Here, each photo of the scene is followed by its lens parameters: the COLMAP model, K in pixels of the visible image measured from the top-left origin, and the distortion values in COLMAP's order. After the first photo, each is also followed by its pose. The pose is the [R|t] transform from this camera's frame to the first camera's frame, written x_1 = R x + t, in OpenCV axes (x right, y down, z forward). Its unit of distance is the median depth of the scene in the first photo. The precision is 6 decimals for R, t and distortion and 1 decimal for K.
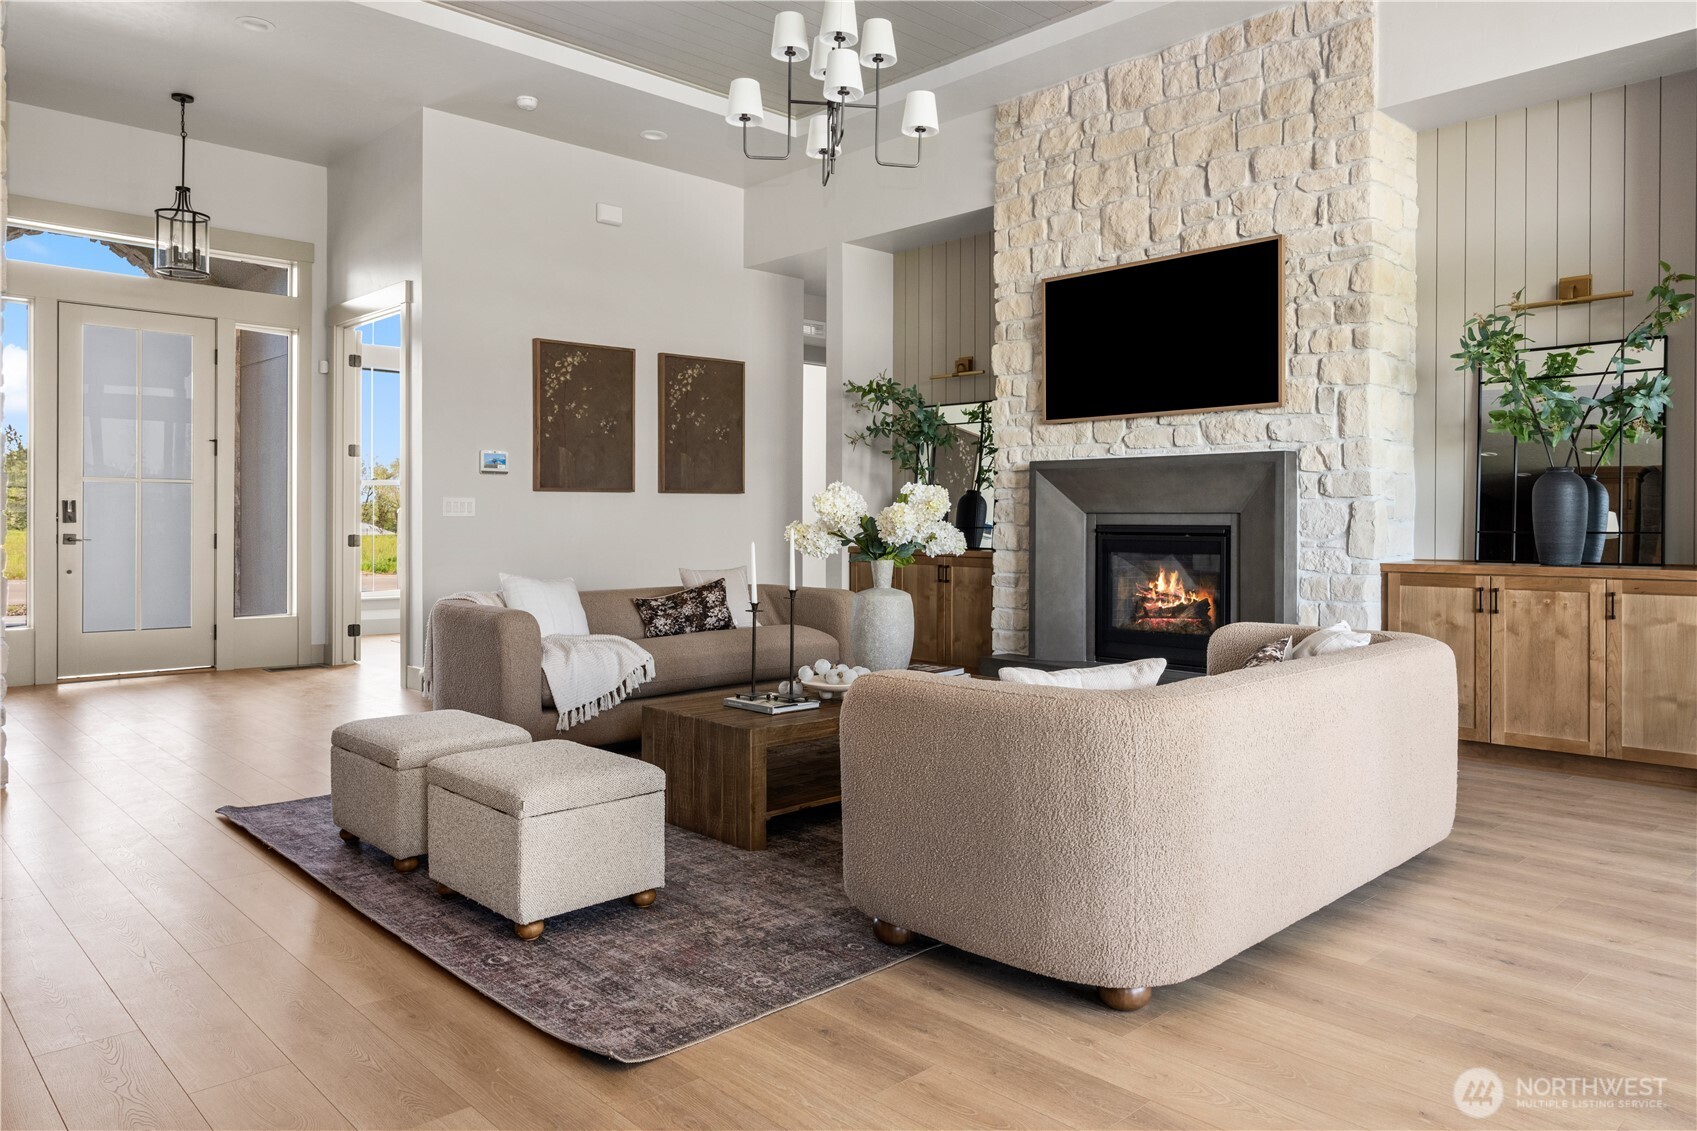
lens RADIAL K [[1151.7, 0, 854.2], [0, 1151.7, 509.6], [0, 0, 1]] dist [-0.003594, 0.000836]
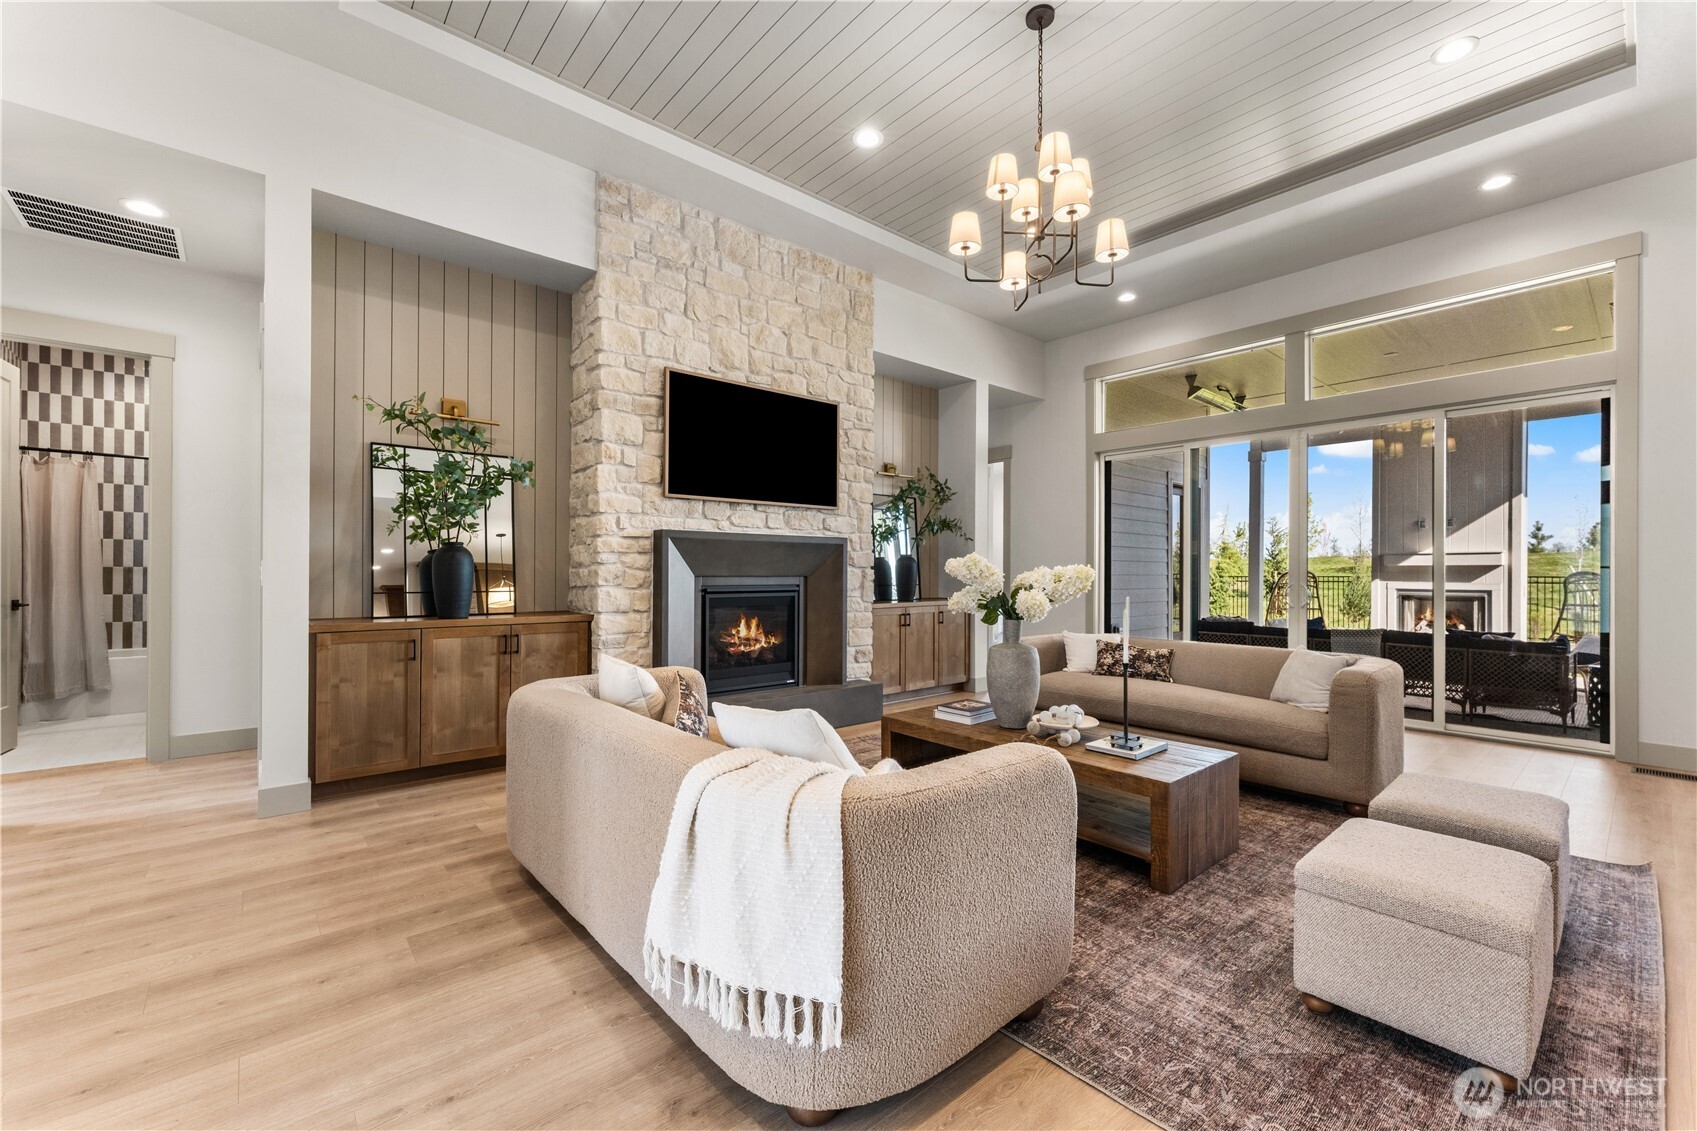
lens RADIAL K [[695.3, 0, 848.5], [0, 695.3, 565.5], [0, 0, 1]] dist [-0.001779, -0.000312]
pose [[0.043084, 0.011537, 0.999005, -0.522265], [-0.007731, 0.999907, -0.011214, -0.001653], [-0.999042, -0.007240, 0.043169, 0.833589]]
